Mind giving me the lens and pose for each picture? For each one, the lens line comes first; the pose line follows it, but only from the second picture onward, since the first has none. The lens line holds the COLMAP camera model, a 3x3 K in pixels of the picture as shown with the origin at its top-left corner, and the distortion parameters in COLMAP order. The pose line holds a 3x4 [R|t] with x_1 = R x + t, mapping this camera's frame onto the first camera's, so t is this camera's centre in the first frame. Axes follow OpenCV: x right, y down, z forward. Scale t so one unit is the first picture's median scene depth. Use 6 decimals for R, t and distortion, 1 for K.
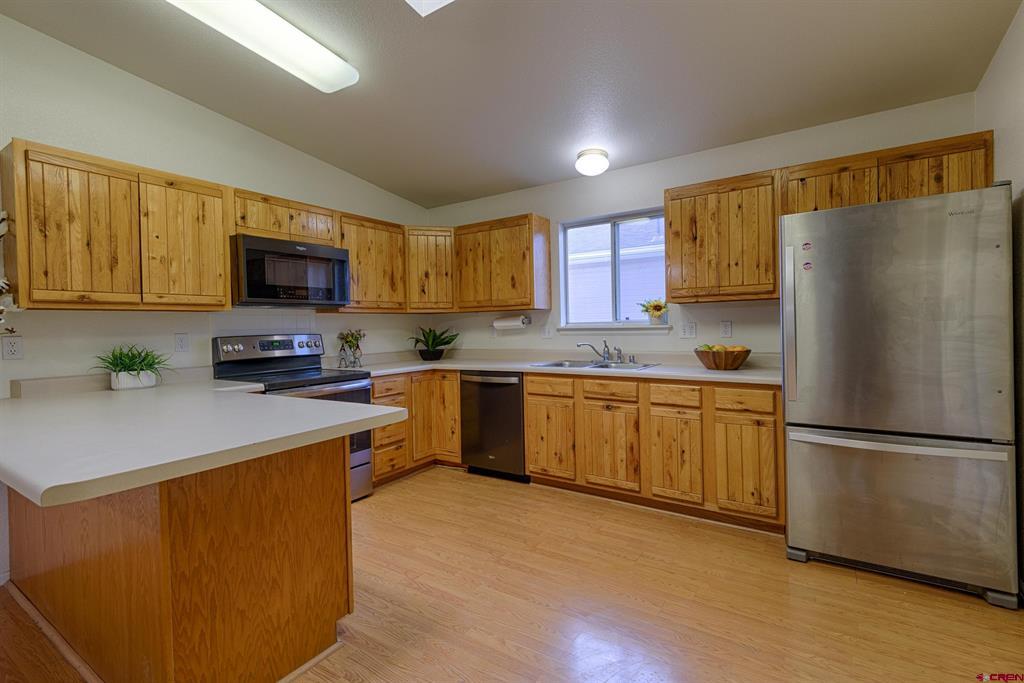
lens RADIAL K [[462.9, 0, 536.7], [0, 462.9, 335.2], [0, 0, 1]] dist [-0.002422, -0.004713]
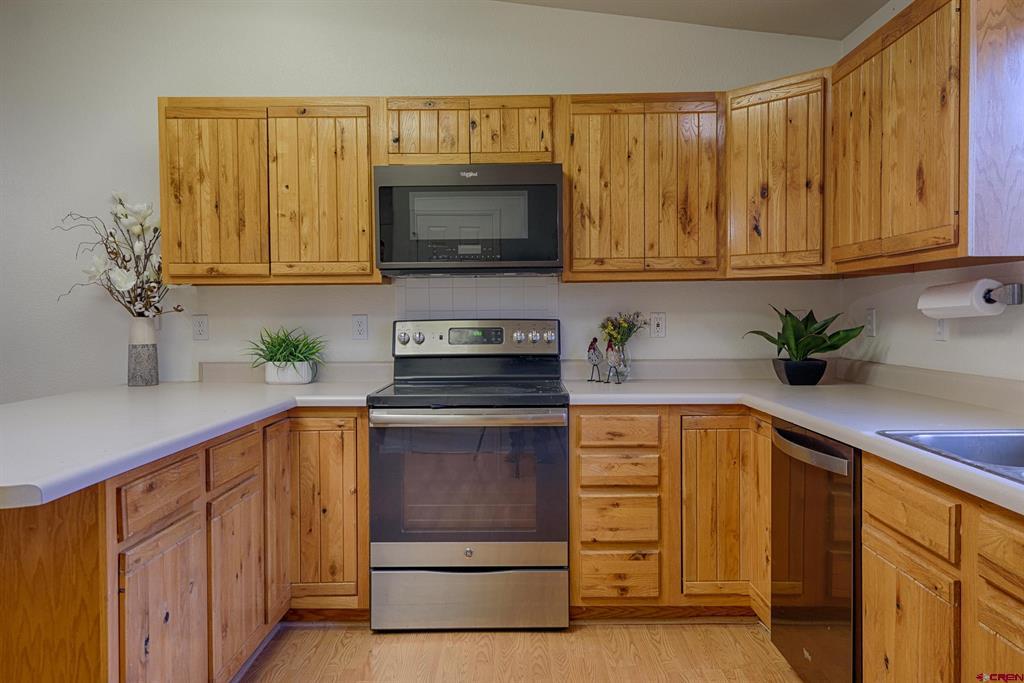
lens RADIAL K [[750.8, 0, 514.3], [0, 750.8, 332.7], [0, 0, 1]] dist [0.031382, -0.000495]
pose [[0.513838, 0.040386, -0.856936, 0.380685], [-0.020357, 0.999184, 0.034884, -0.021806], [0.857646, -0.000480, 0.514241, 0.597497]]
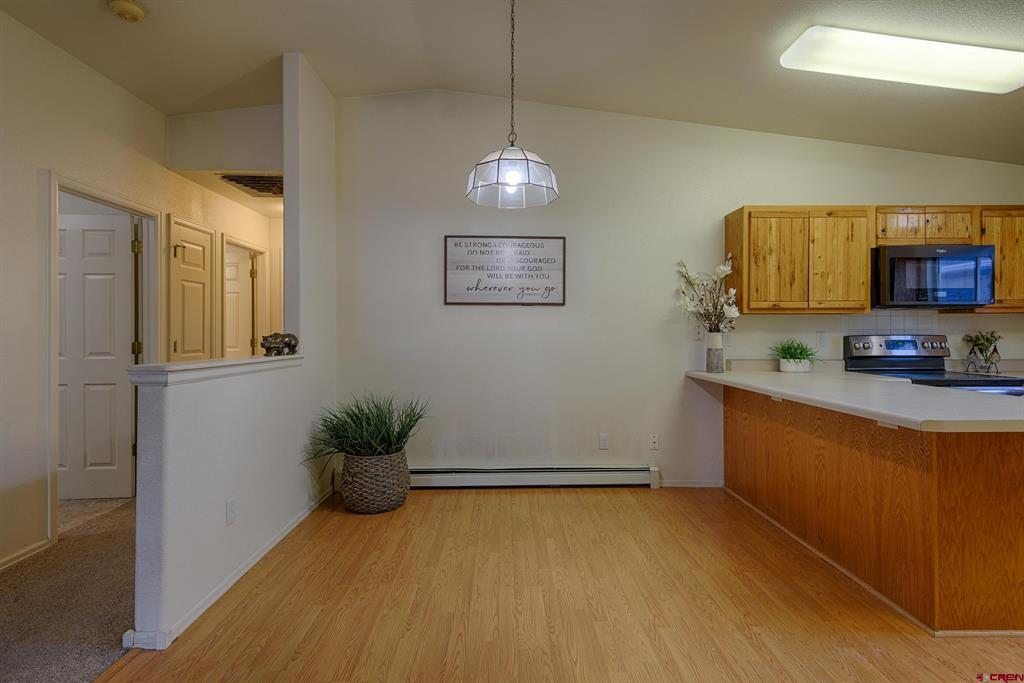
lens RADIAL K [[462.9, 0, 509.2], [0, 462.9, 339.2], [0, 0, 1]] dist [-0.002422, -0.004713]
pose [[0.502967, 0.030935, -0.863752, -0.114869], [-0.026690, 0.999439, 0.020253, 0.012912], [0.863894, 0.012867, 0.503510, -0.356501]]
